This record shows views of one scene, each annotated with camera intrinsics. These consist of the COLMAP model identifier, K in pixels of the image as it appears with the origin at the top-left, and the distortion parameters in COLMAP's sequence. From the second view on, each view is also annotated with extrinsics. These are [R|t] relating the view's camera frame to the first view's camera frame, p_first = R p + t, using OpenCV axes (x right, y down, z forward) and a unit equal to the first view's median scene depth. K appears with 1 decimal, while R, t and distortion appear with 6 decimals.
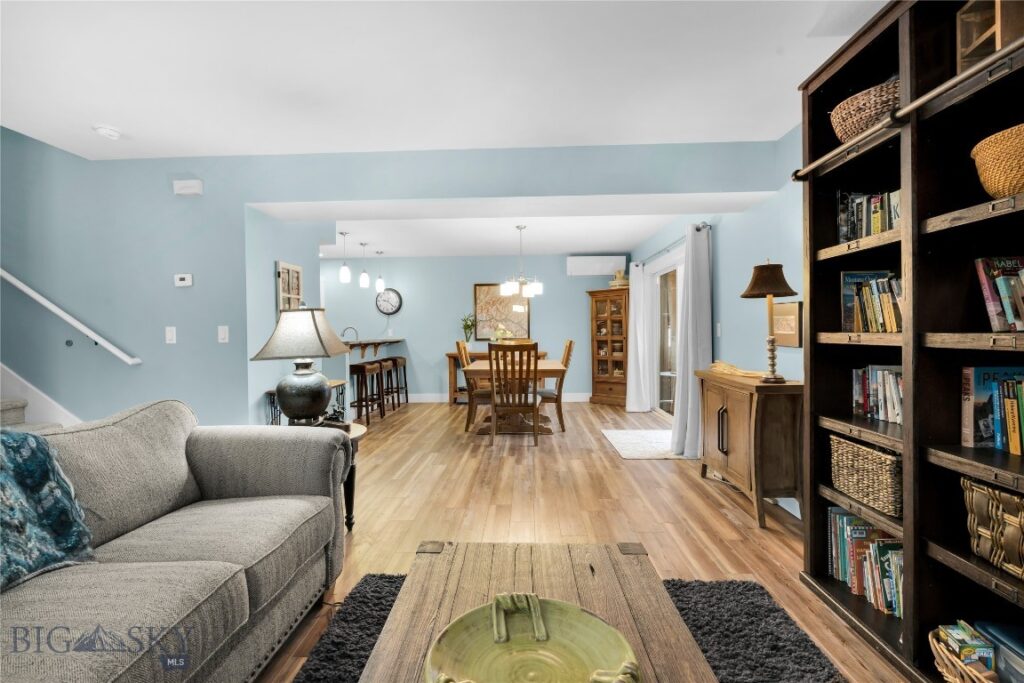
lens RADIAL K [[474.5, 0, 507.7], [0, 474.5, 340.9], [0, 0, 1]] dist [-0.005895, 0.000694]
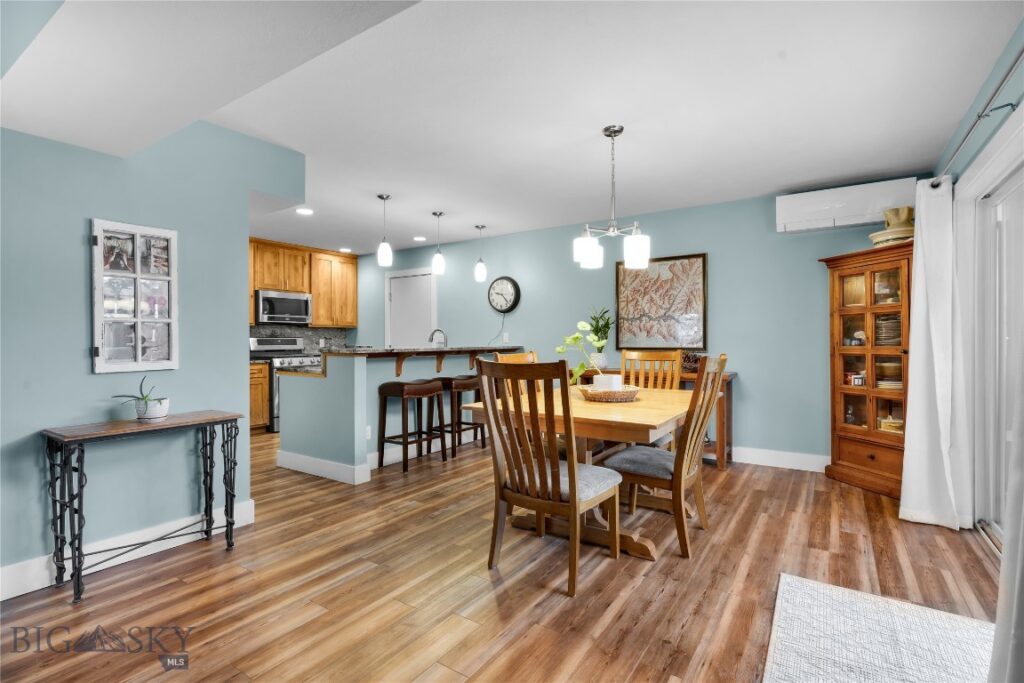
lens RADIAL K [[474.5, 0, 522.5], [0, 474.5, 343.8], [0, 0, 1]] dist [-0.005895, 0.000694]
pose [[0.853304, 0.012359, -0.521267, 0.171019], [-0.015165, 0.999884, -0.001118, -0.007500], [0.521193, 0.008859, 0.853393, 0.421117]]
